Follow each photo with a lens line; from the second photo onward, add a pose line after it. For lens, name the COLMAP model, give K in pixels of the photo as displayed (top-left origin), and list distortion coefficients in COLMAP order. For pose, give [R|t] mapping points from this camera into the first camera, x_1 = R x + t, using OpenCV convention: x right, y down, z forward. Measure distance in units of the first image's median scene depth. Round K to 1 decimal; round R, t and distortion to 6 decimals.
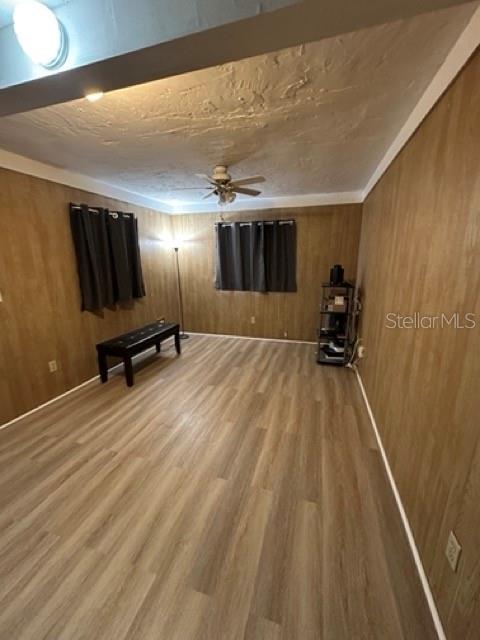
lens RADIAL K [[257.7, 0, 241.4], [0, 257.7, 320.4], [0, 0, 1]] dist [0.000270, -0.000046]
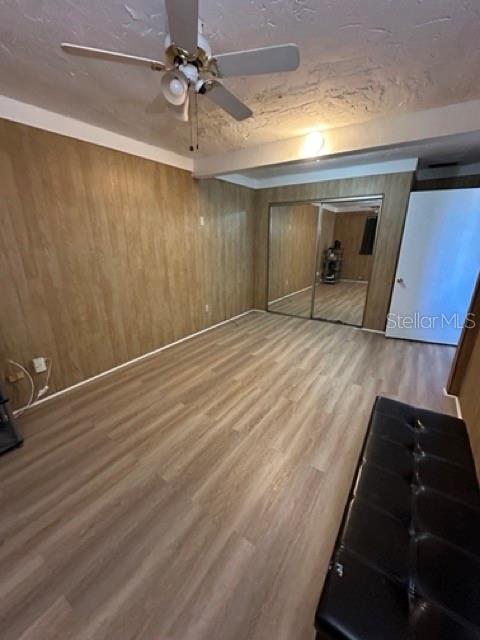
lens RADIAL K [[257.7, 0, 241.7], [0, 257.7, 320.0], [0, 0, 1]] dist [0.000270, -0.000046]
pose [[-0.954973, -0.083426, 0.284723, -0.431563], [0.077267, 0.856607, 0.510151, -0.476072], [-0.286456, 0.509180, -0.811591, 2.027684]]
